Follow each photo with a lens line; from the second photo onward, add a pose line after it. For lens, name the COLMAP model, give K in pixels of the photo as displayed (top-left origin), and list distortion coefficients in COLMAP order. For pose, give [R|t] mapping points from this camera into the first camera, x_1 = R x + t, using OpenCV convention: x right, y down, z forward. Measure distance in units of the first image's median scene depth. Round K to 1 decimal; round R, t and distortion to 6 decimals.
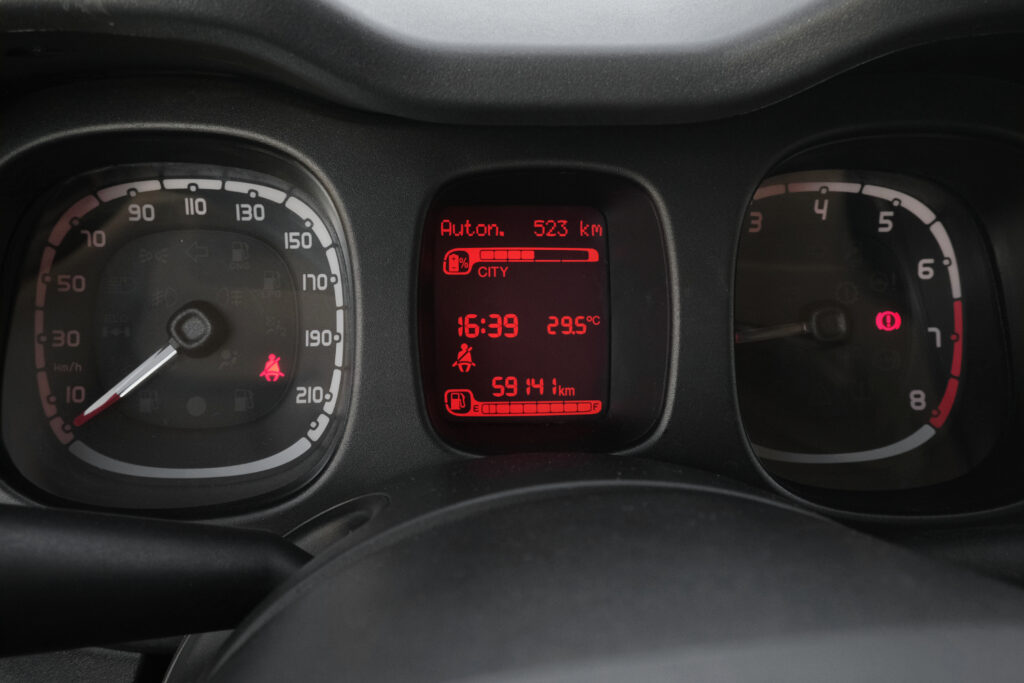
lens RADIAL K [[1047.1, 0, 511.6], [0, 1047.1, 342.5], [0, 0, 1]] dist [-0.000402, 0.000000]
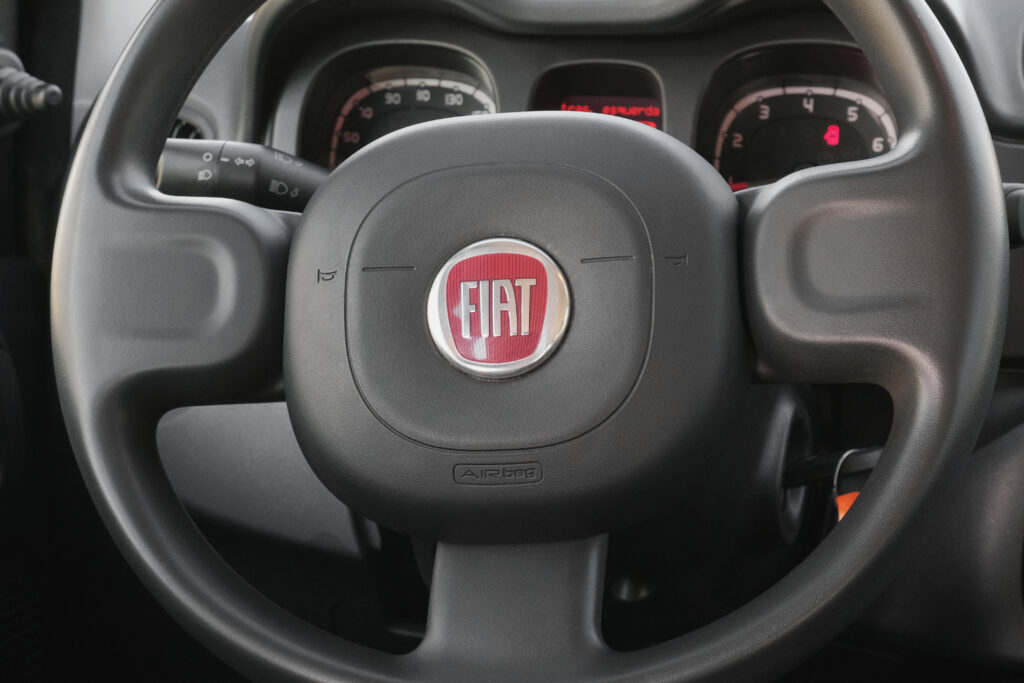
lens RADIAL K [[1996.0, 0, 513.8], [0, 1996.0, 340.6], [0, 0, 1]] dist [-0.053569, 0.000000]
pose [[0.962706, 0.040016, -0.267575, 0.699795], [-0.071887, 0.991285, -0.110394, 0.592726], [0.260825, 0.125512, 0.957192, -1.948608]]
